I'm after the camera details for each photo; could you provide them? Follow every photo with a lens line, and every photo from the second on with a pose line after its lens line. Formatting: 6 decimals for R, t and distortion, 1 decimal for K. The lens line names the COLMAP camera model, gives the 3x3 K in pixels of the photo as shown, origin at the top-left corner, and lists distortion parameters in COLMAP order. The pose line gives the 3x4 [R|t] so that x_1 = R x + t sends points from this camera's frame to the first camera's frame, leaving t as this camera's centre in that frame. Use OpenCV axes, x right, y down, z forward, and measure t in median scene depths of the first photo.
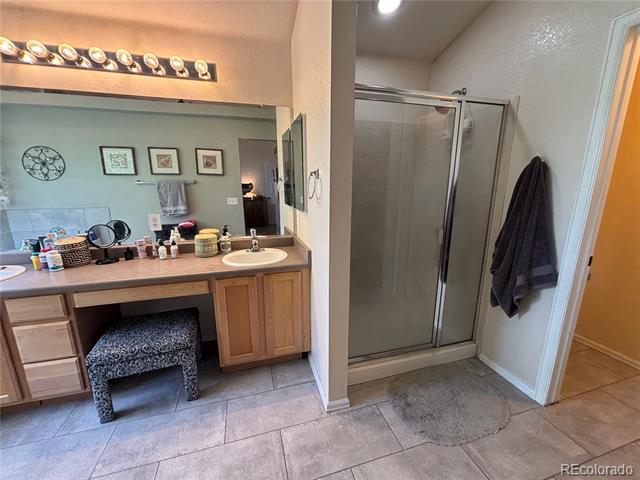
lens RADIAL K [[258.7, 0, 318.9], [0, 258.7, 239.6], [0, 0, 1]] dist [0.004227, 0.000170]
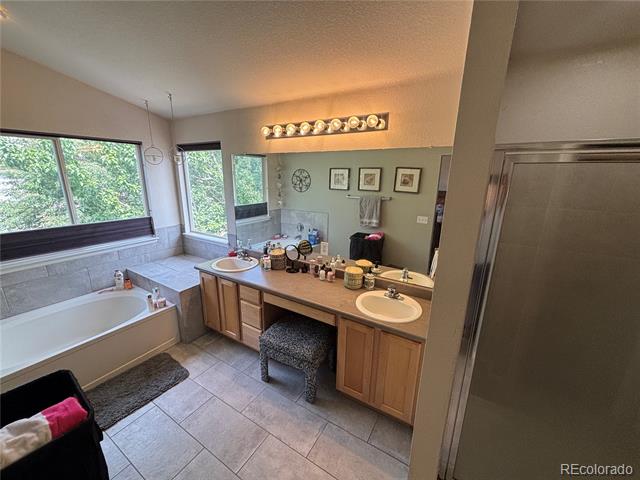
lens RADIAL K [[258.7, 0, 318.9], [0, 258.7, 239.6], [0, 0, 1]] dist [0.004227, 0.000170]
pose [[0.673896, 0.194977, -0.712635, 0.238853], [-0.172512, 0.979413, 0.104833, -0.240670], [0.718403, 0.052292, 0.693658, 0.112964]]
